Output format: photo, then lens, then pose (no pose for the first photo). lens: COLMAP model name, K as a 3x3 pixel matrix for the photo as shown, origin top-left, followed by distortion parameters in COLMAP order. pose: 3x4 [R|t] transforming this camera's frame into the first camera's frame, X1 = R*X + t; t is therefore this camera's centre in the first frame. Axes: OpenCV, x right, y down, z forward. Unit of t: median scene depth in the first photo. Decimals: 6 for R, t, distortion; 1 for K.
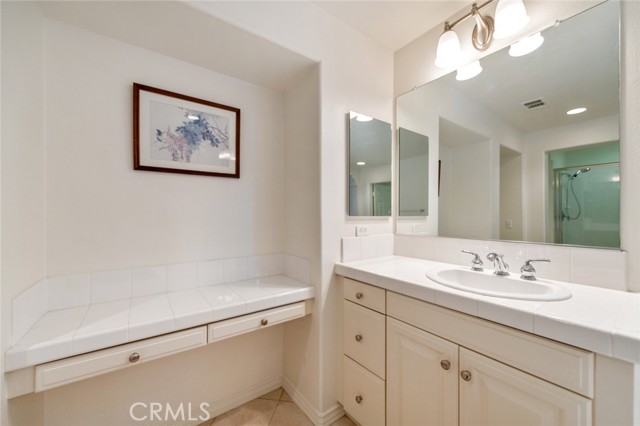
lens RADIAL K [[250.3, 0, 318.9], [0, 250.3, 214.3], [0, 0, 1]] dist [0.013235, -0.002873]
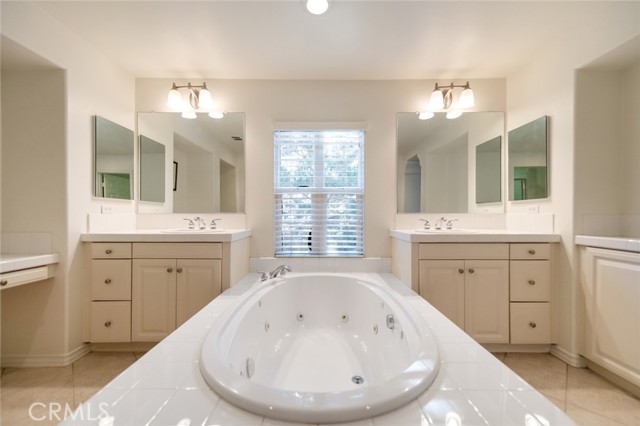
lens RADIAL K [[250.3, 0, 318.7], [0, 250.3, 215.7], [0, 0, 1]] dist [0.013235, -0.002873]
pose [[0.588745, -0.000707, 0.808319, -0.263430], [-0.003842, 0.999986, 0.003672, 0.100566], [-0.808310, -0.005267, 0.588734, -0.717999]]
